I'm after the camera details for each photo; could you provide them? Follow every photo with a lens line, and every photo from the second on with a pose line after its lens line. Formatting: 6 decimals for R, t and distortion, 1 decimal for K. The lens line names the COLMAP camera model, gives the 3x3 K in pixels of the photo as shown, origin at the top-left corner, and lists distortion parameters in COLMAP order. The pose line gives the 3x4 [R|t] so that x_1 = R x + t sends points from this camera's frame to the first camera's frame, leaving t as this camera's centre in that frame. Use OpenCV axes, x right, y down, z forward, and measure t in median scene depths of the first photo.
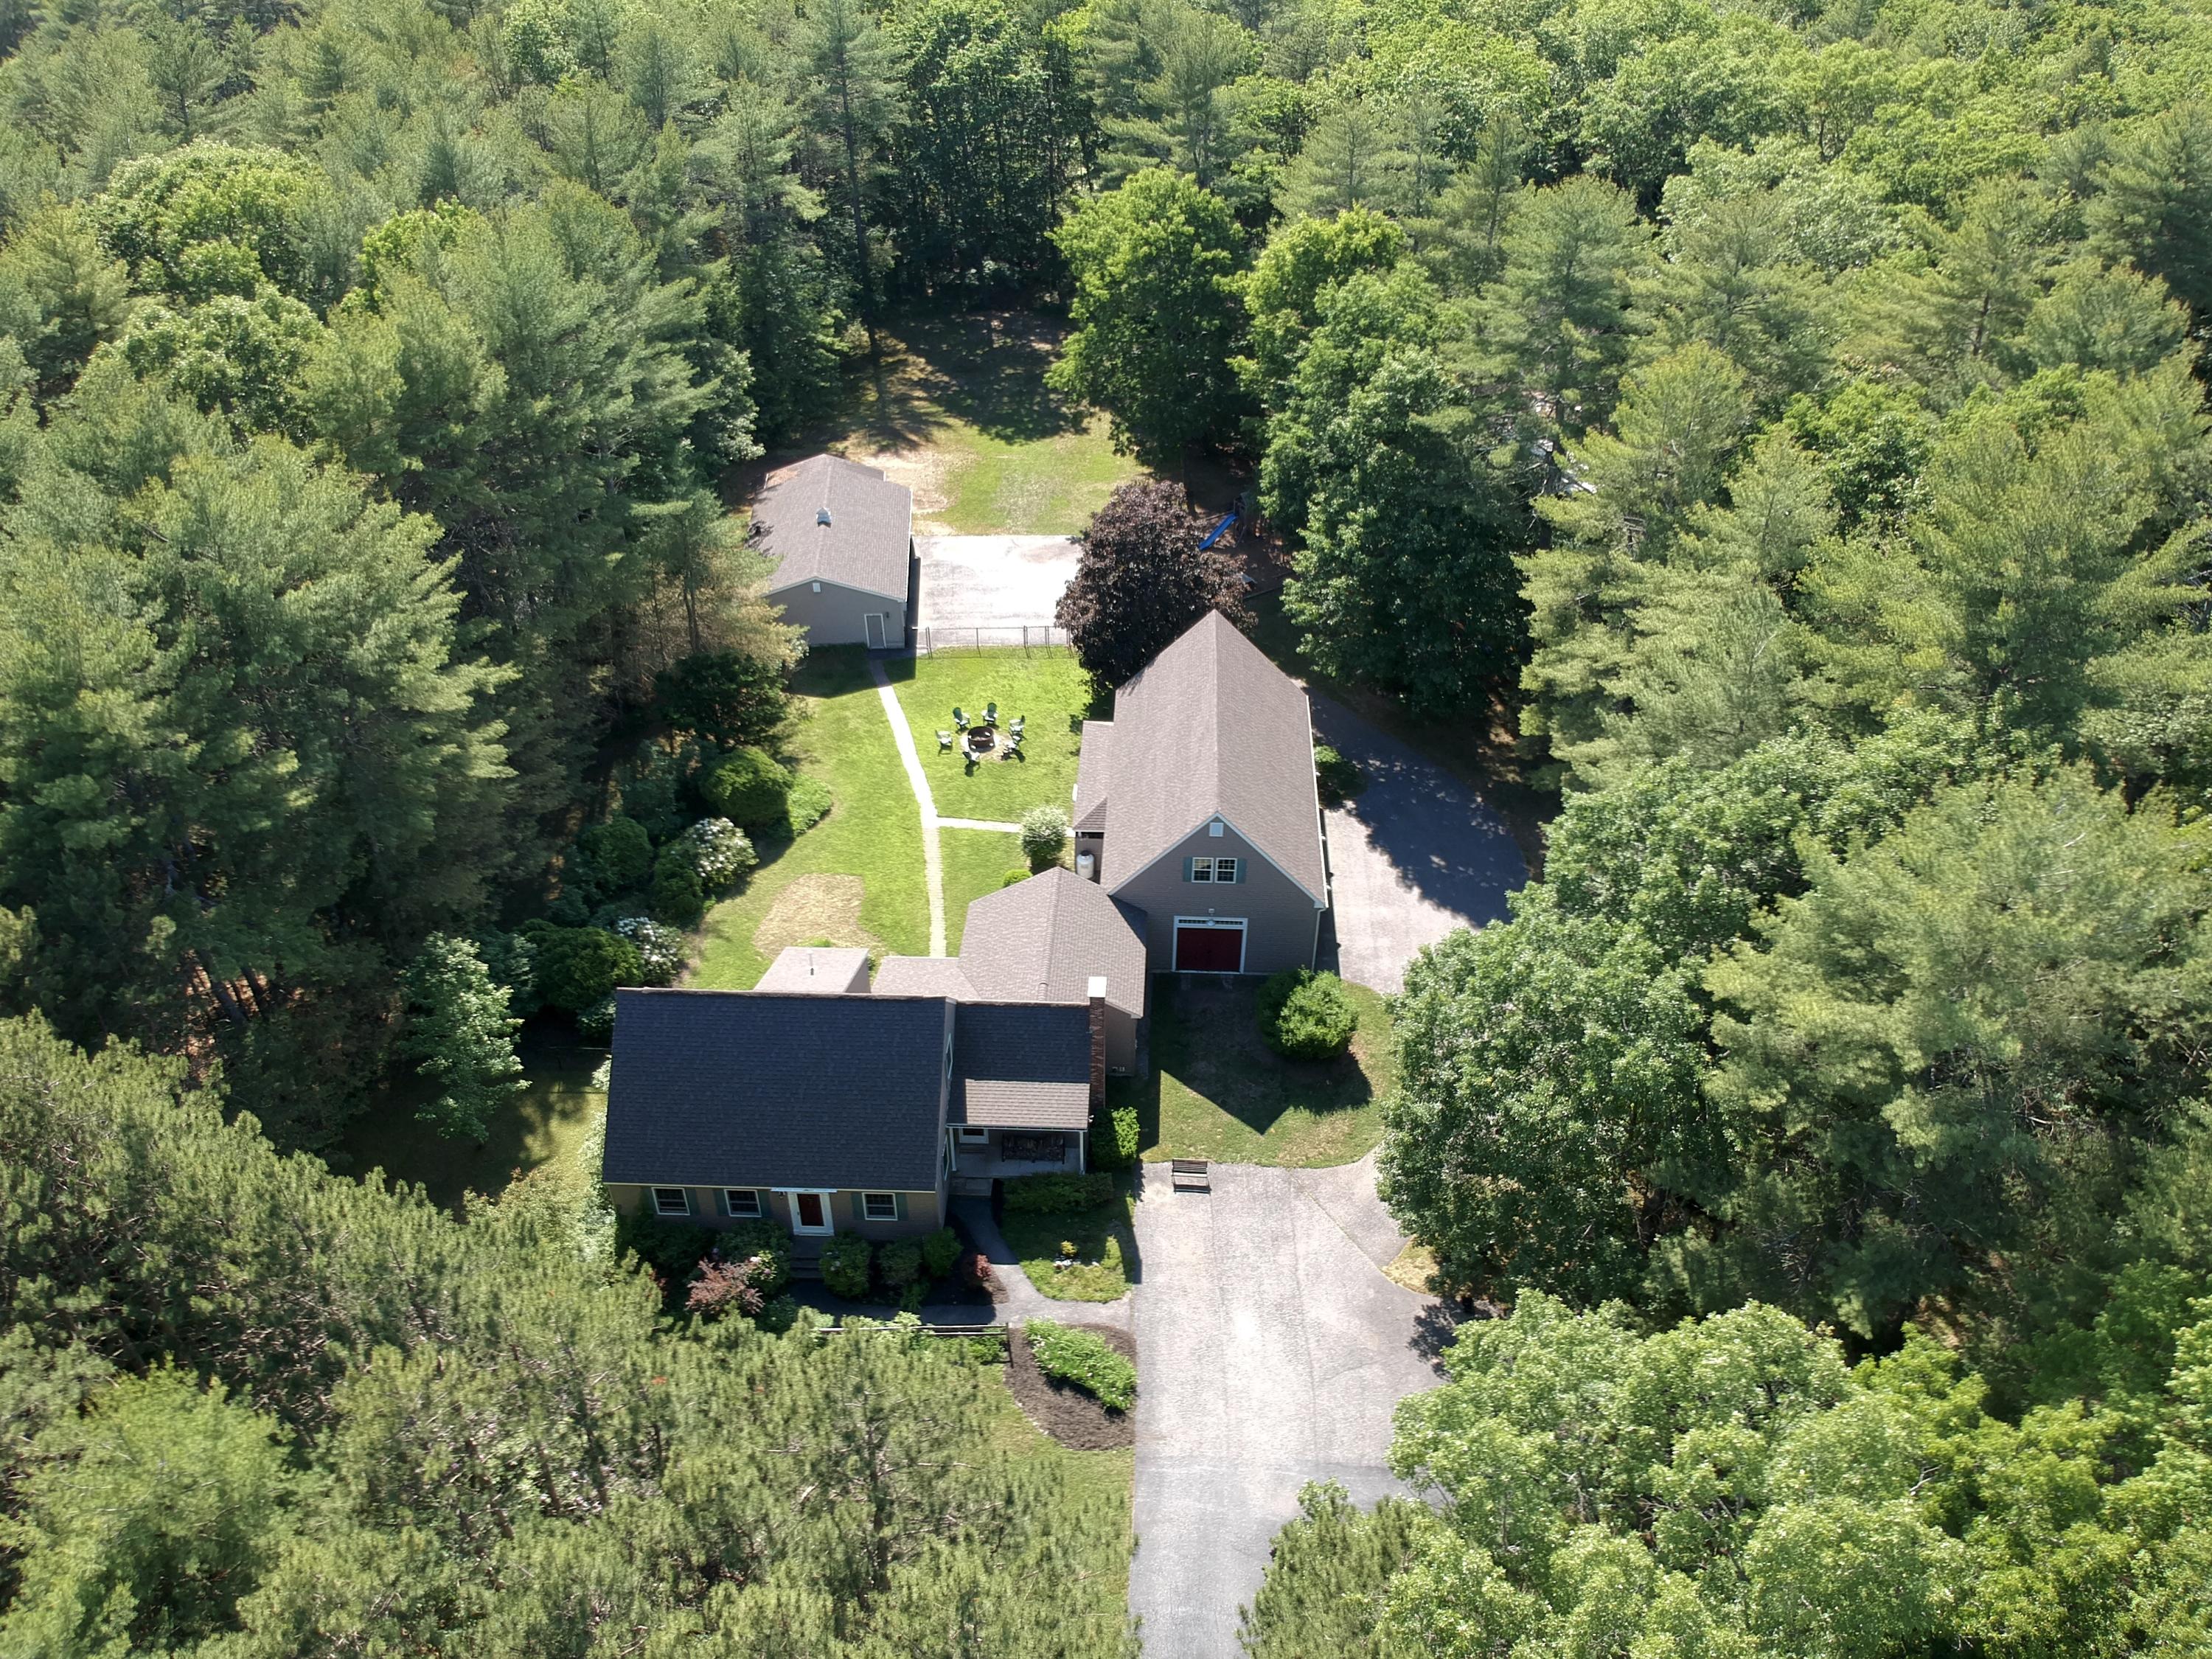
lens RADIAL K [[1630.9, 0, 1142.0], [0, 1630.9, 827.4], [0, 0, 1]] dist [0.183651, -0.478062]
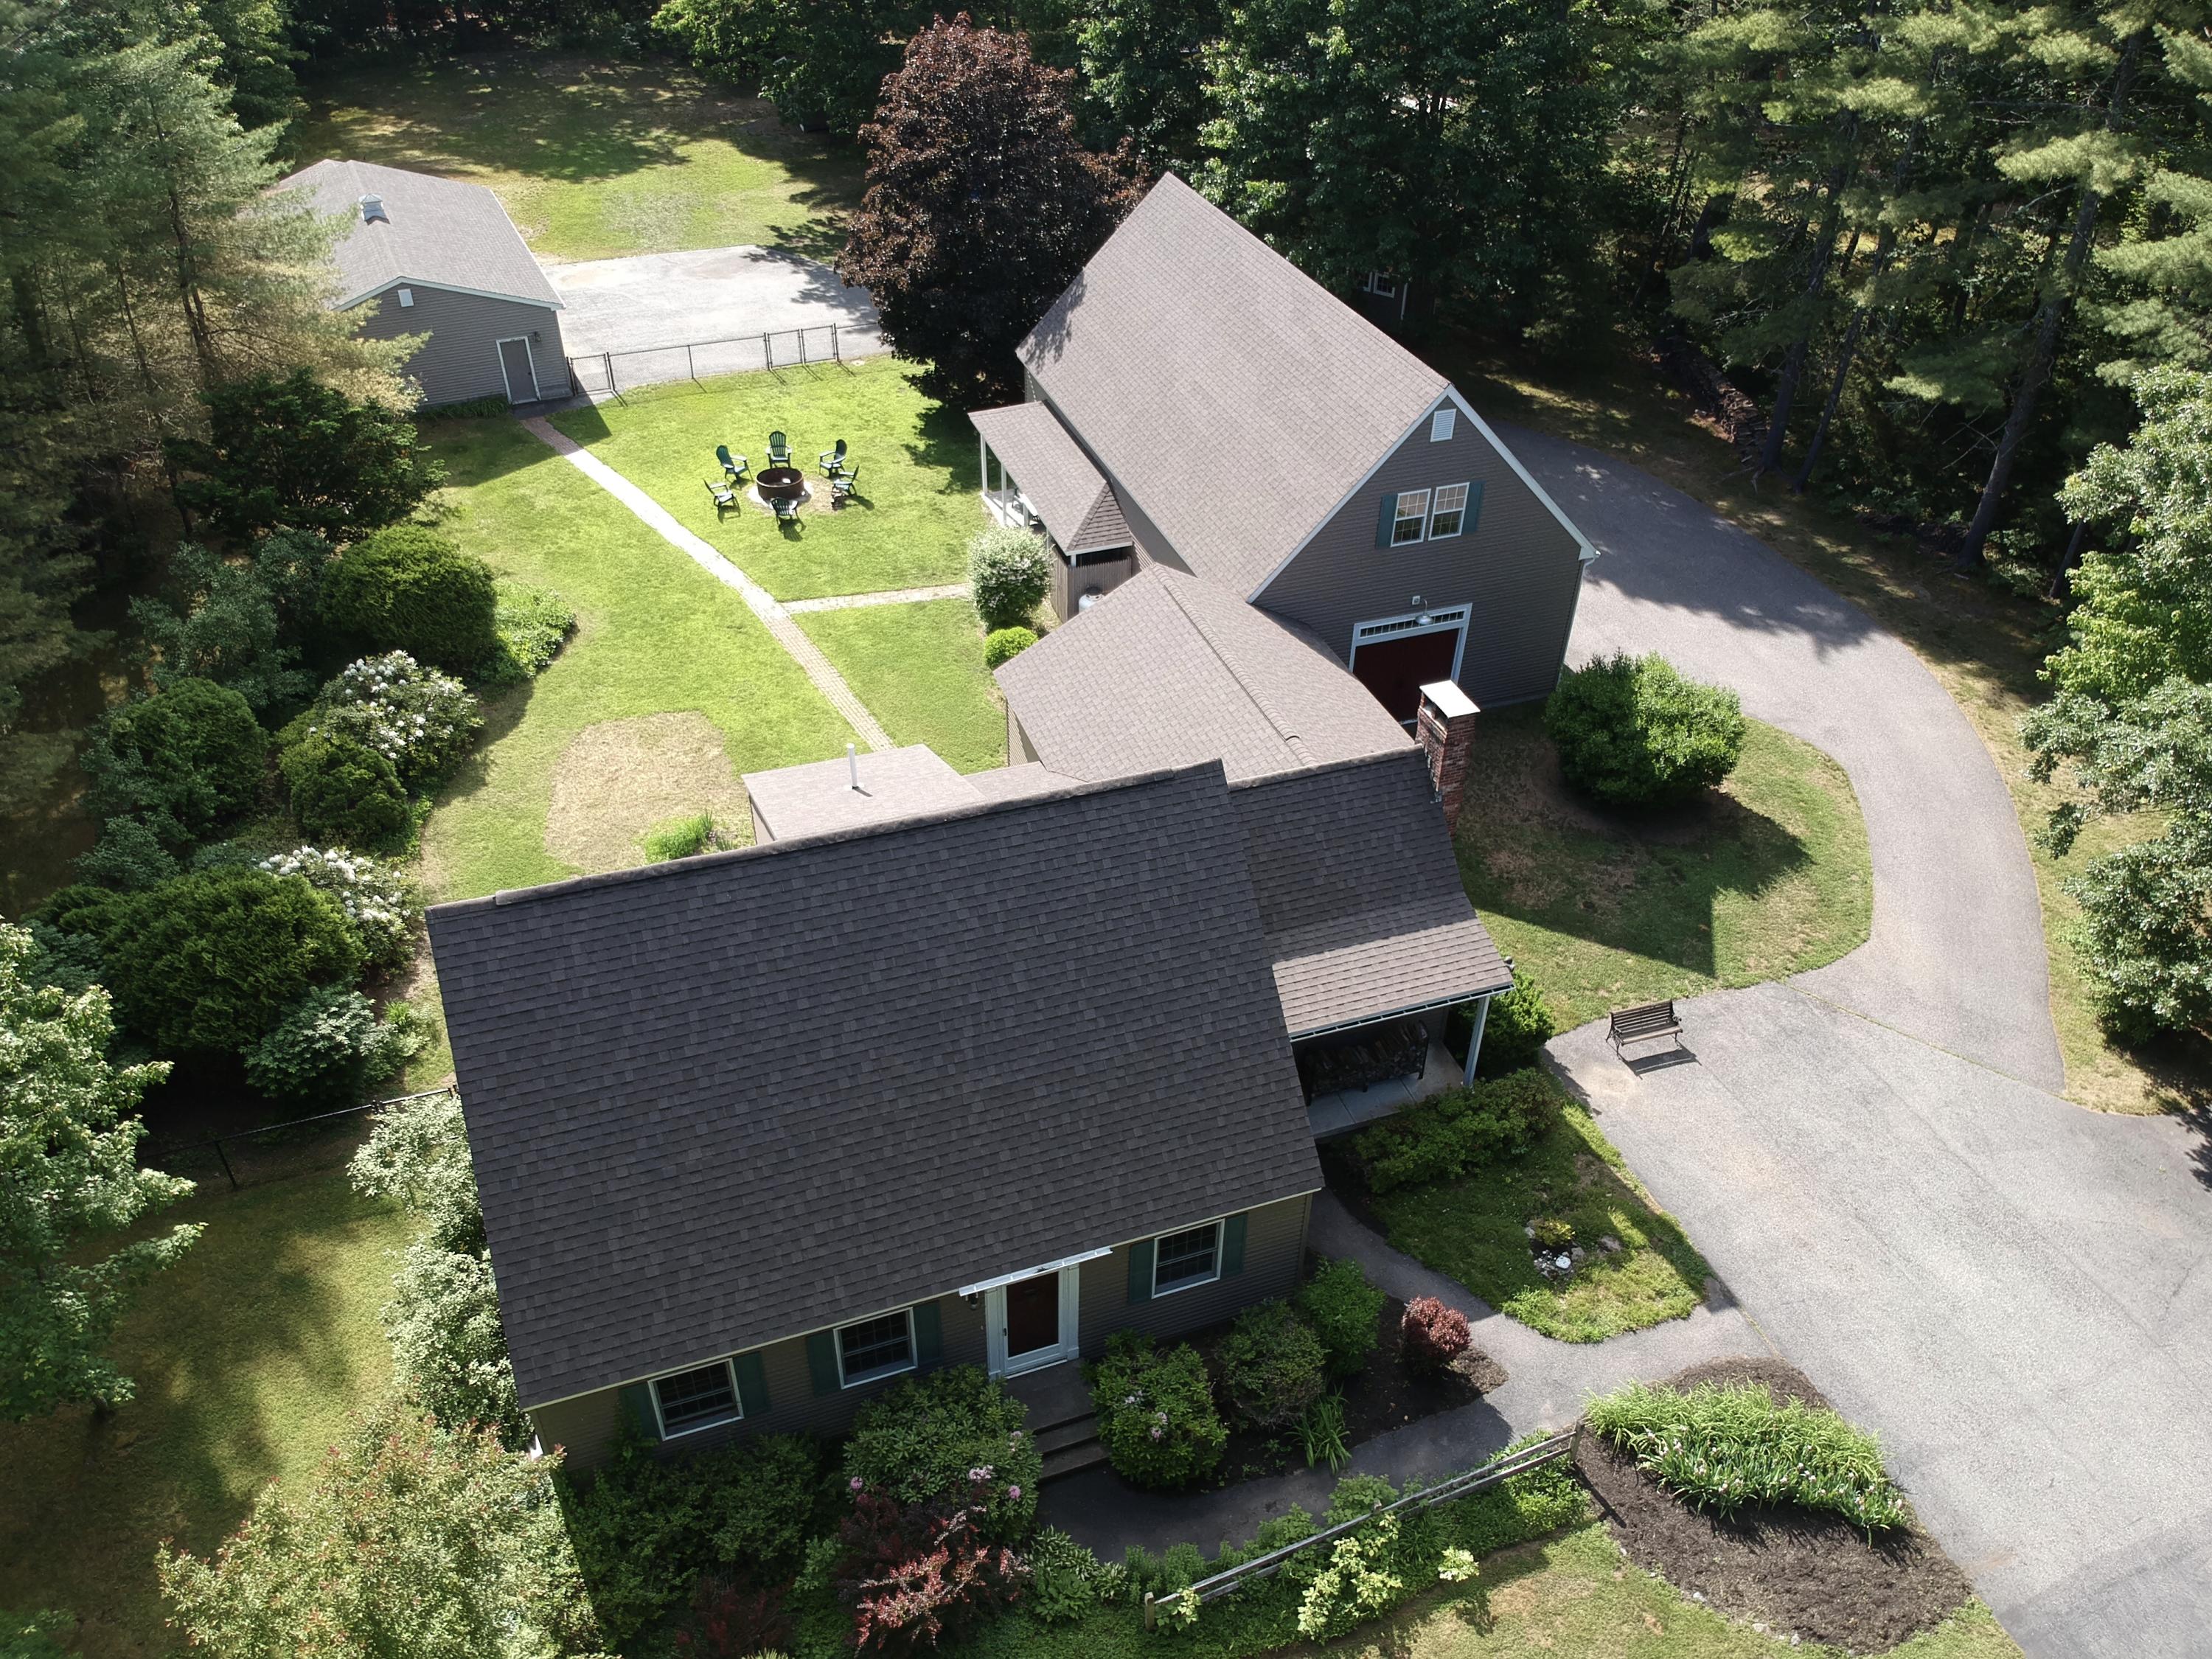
lens RADIAL K [[1624.4, 0, 1106.0], [0, 1624.4, 829.5], [0, 0, 1]] dist [0.187836, -0.467893]
pose [[0.932080, -0.214175, 0.292157, -0.241090], [0.209746, 0.976636, 0.046792, 0.081140], [-0.295352, 0.017664, 0.955225, 0.508148]]
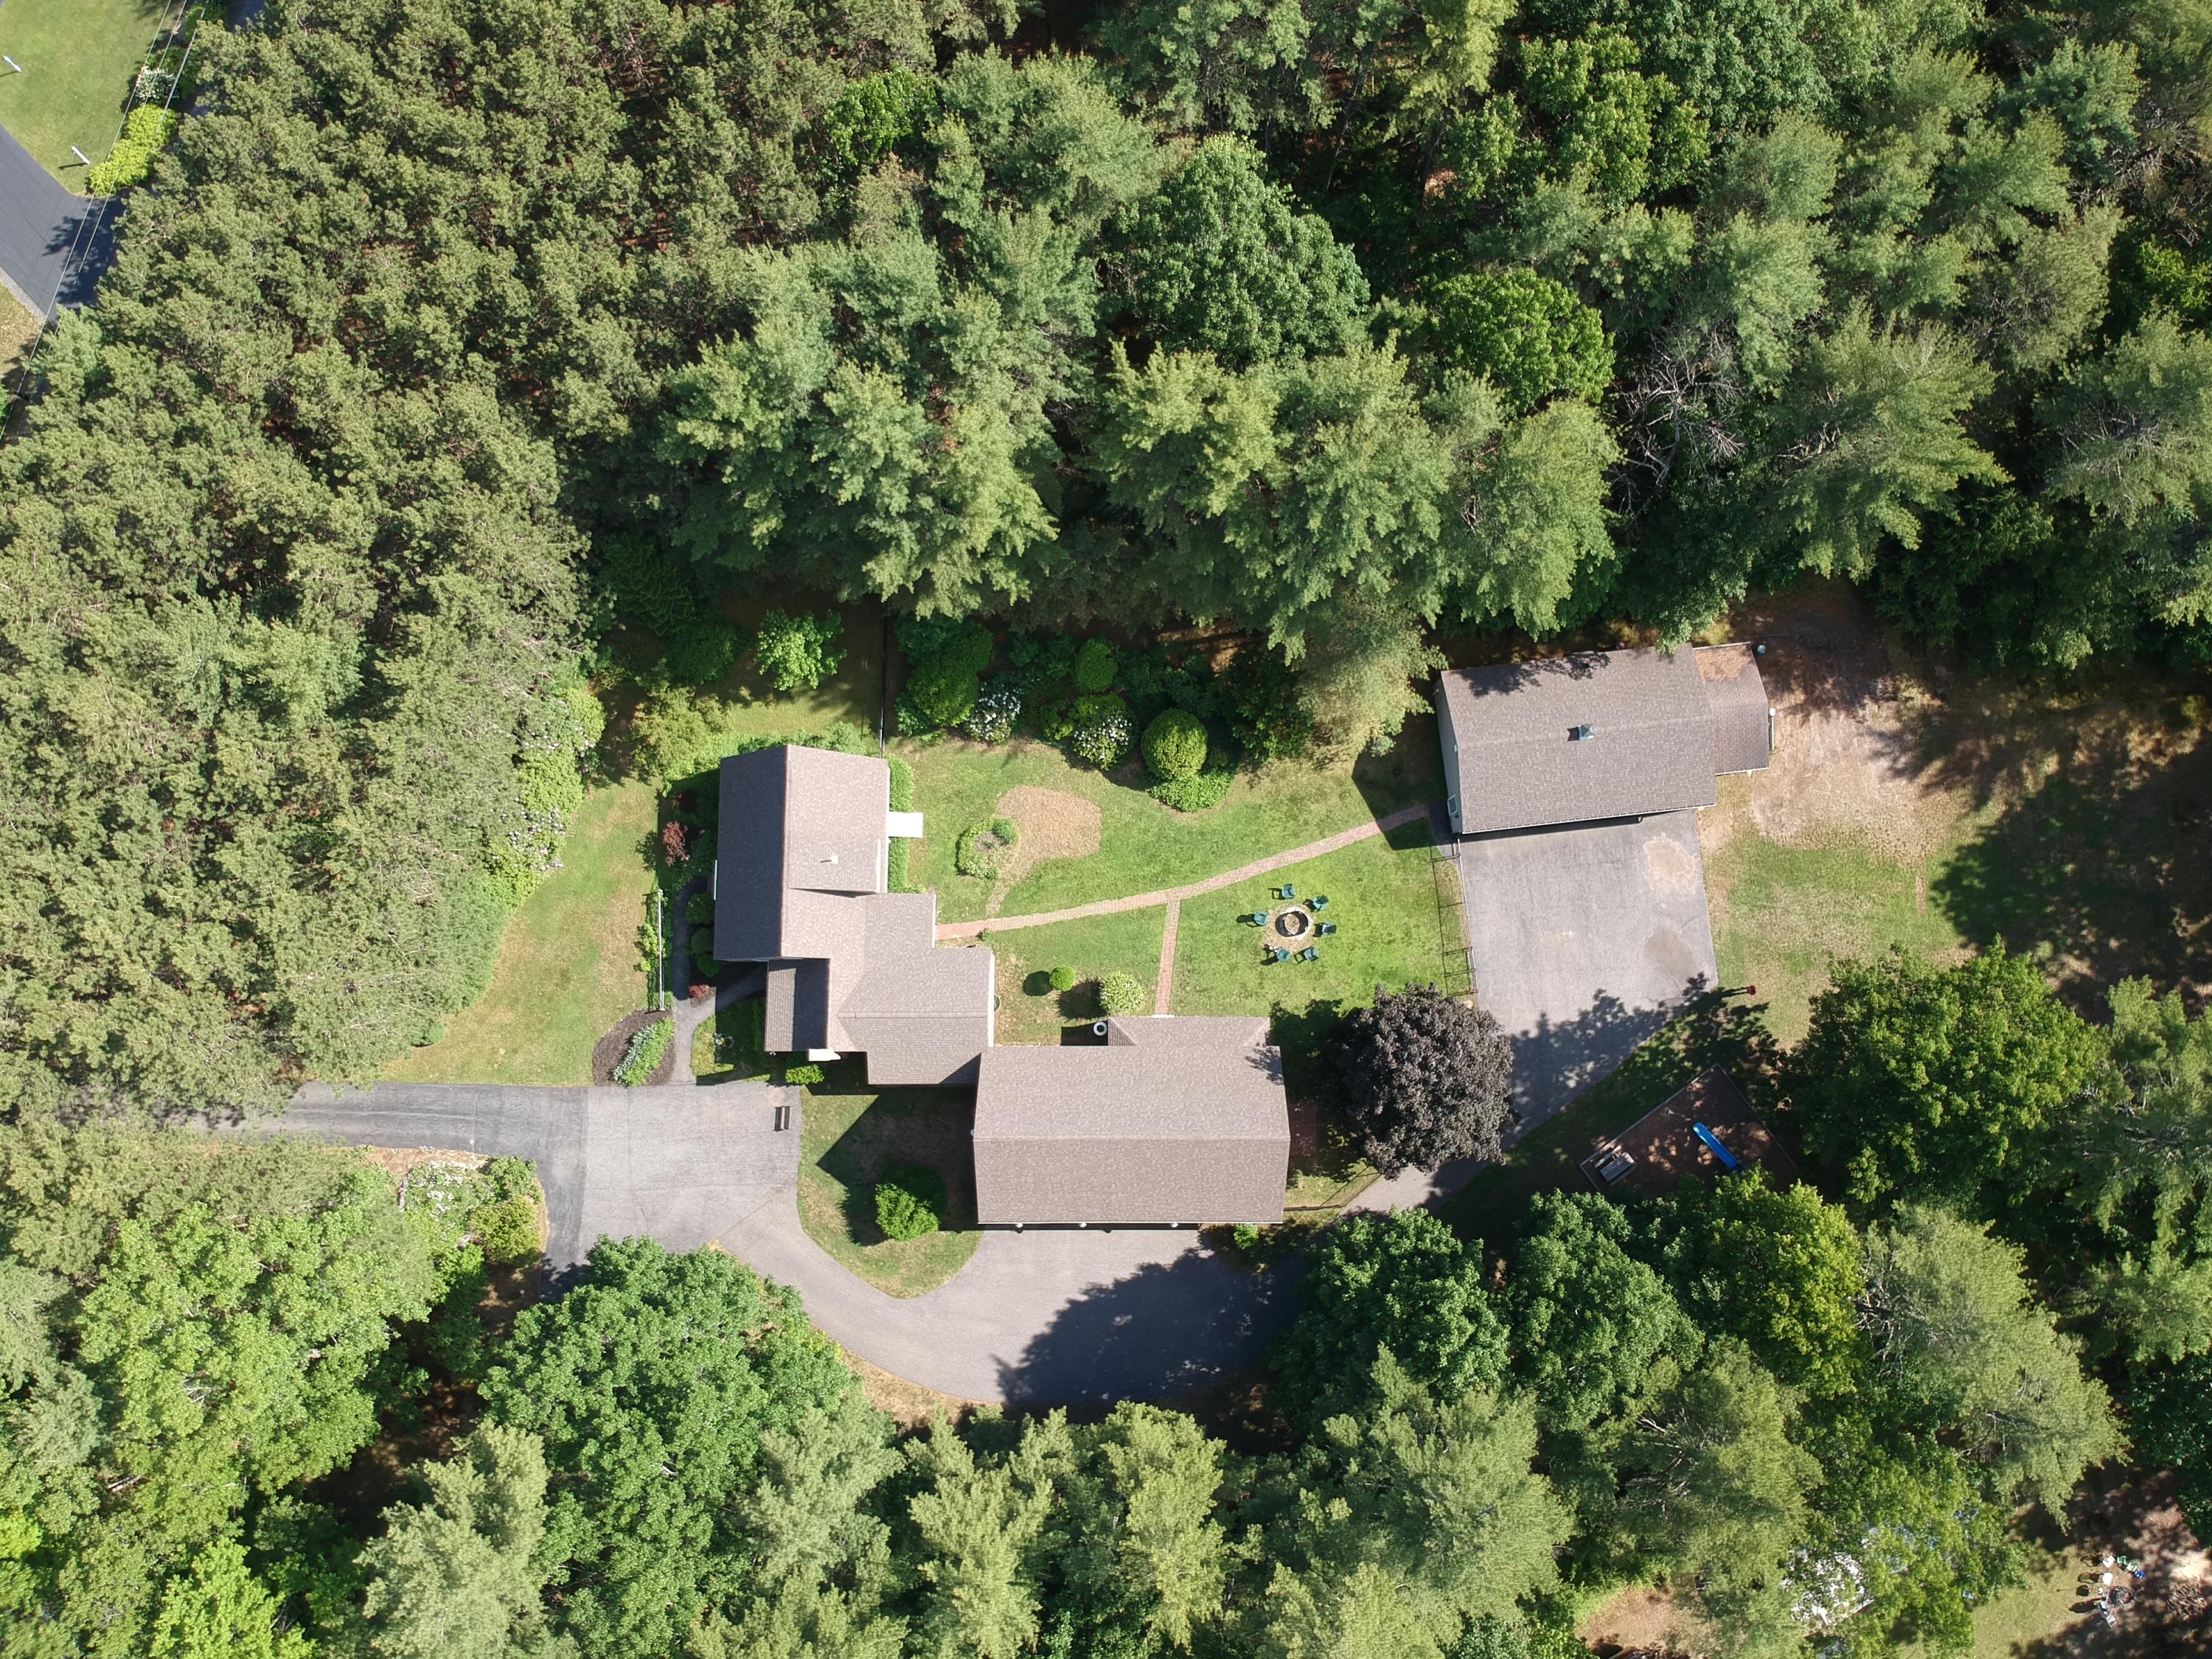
lens RADIAL K [[1624.4, 0, 1106.0], [0, 1624.4, 829.5], [0, 0, 1]] dist [0.187836, -0.467893]
pose [[0.033411, 0.988468, -0.147695, 0.000148], [-0.604612, 0.137660, 0.784534, -1.116976], [0.795819, 0.063087, 0.602240, 0.266044]]
